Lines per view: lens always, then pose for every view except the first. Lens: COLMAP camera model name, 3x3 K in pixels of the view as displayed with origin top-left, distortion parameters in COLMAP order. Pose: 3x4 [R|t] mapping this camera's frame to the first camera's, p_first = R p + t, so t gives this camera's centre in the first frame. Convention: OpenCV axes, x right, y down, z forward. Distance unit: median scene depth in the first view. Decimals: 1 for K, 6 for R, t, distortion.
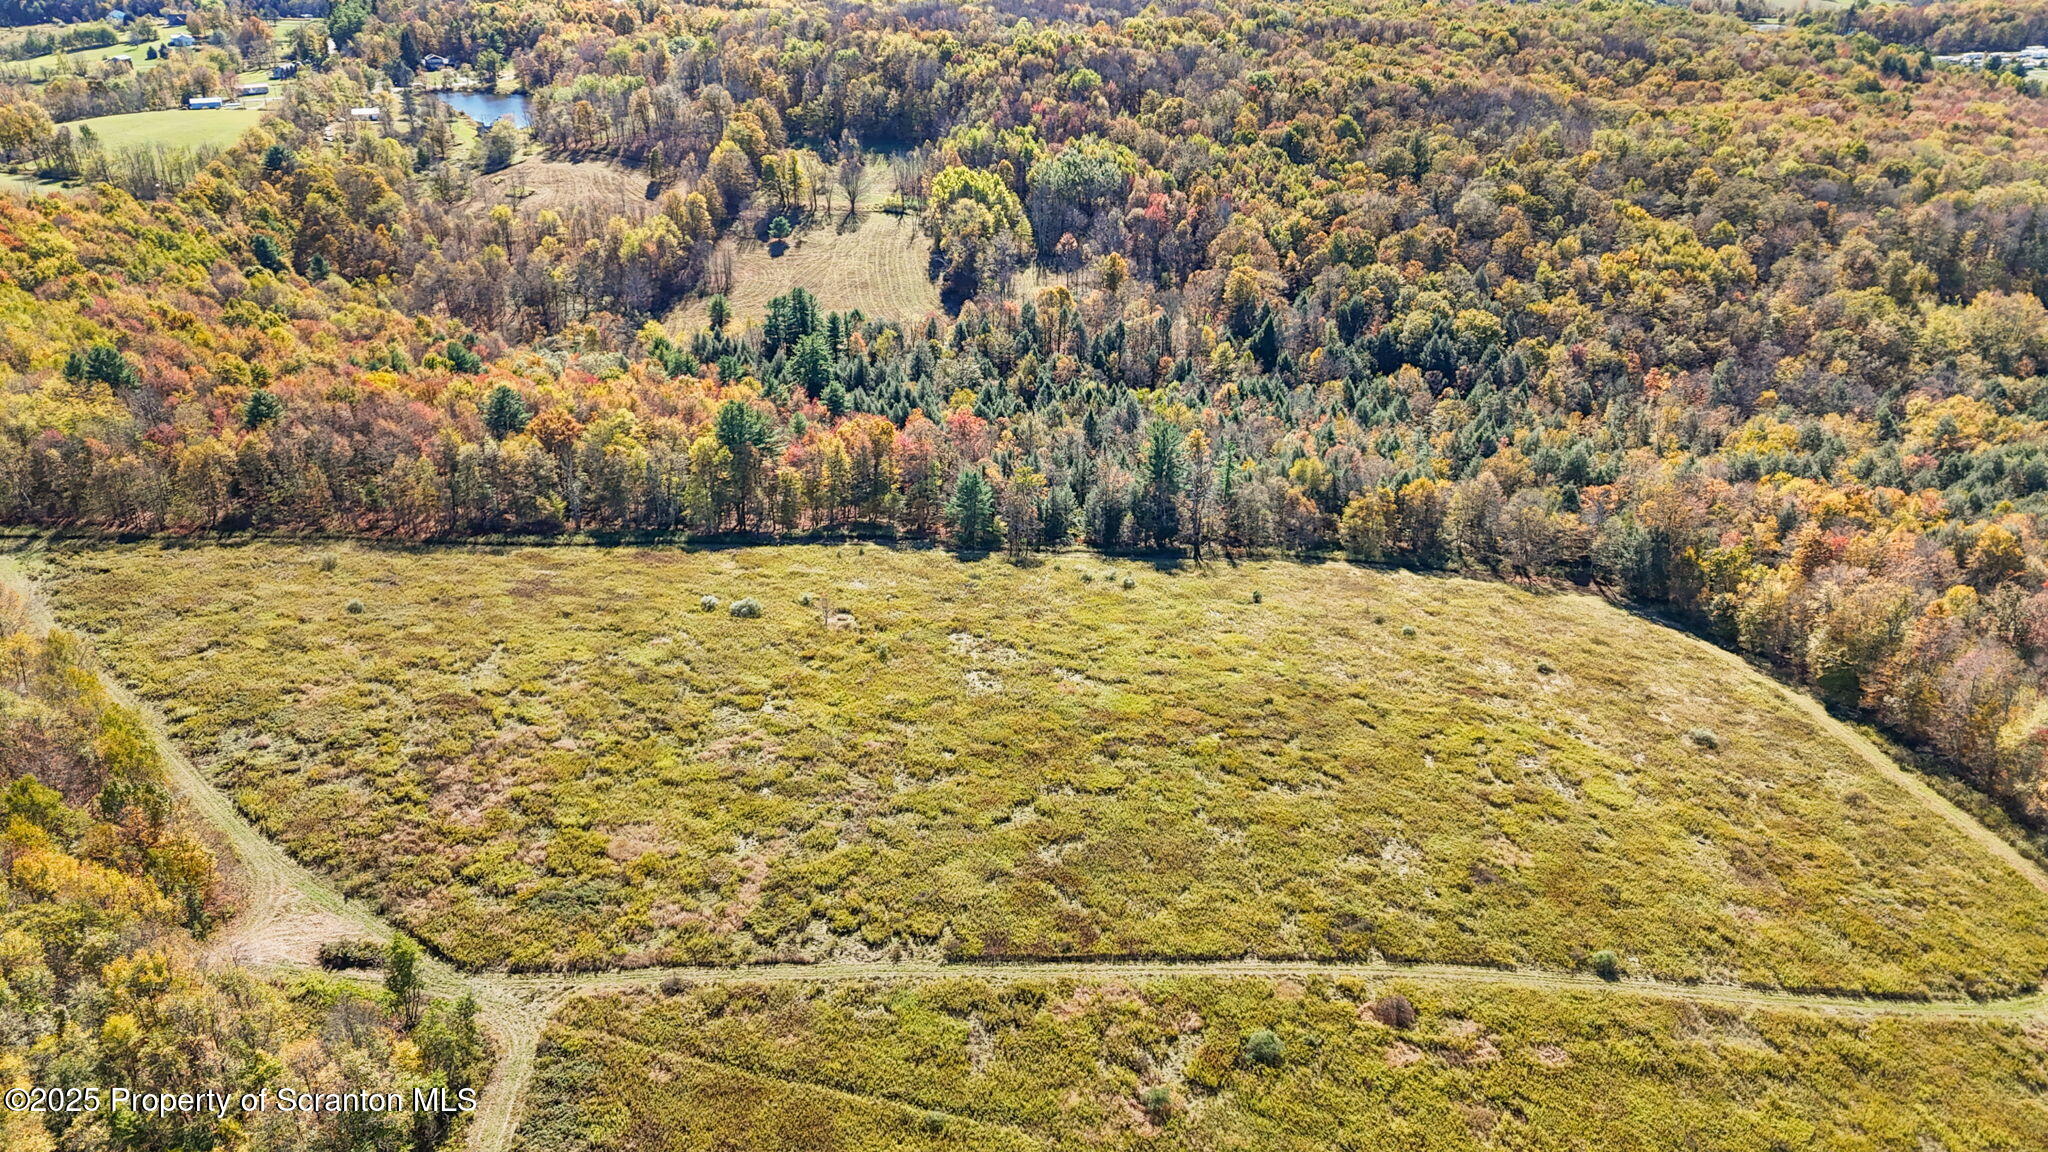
lens RADIAL K [[1502.0, 0, 1024.0], [0, 1502.0, 576.0], [0, 0, 1]] dist [0.077811, -0.058450]
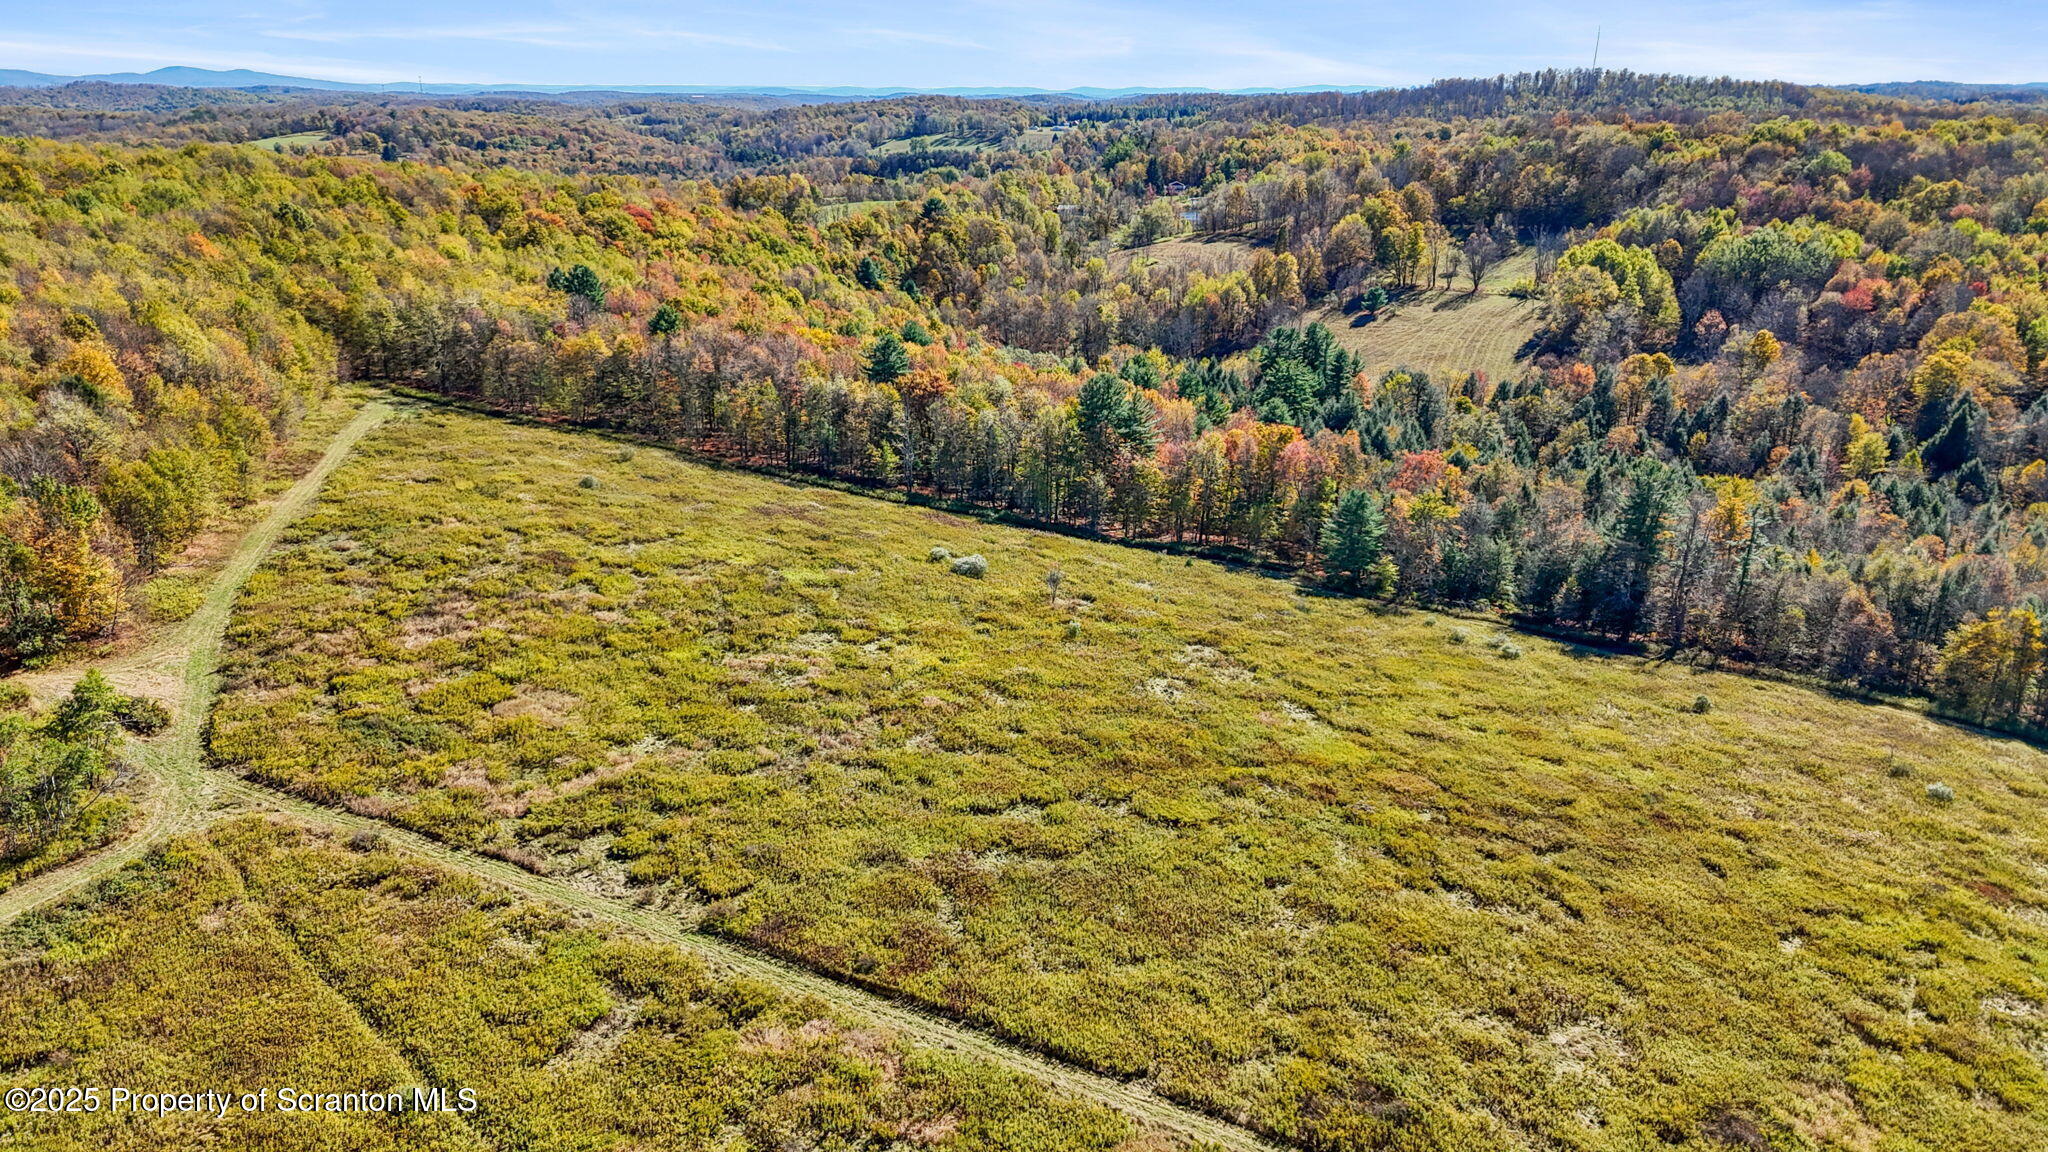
lens RADIAL K [[1502.0, 0, 1024.0], [0, 1502.0, 576.0], [0, 0, 1]] dist [0.077811, -0.058450]
pose [[0.850827, 0.155007, -0.502062, 0.221472], [-0.226006, 0.970553, -0.083355, 0.078150], [0.474357, 0.184390, 0.860805, 0.286477]]
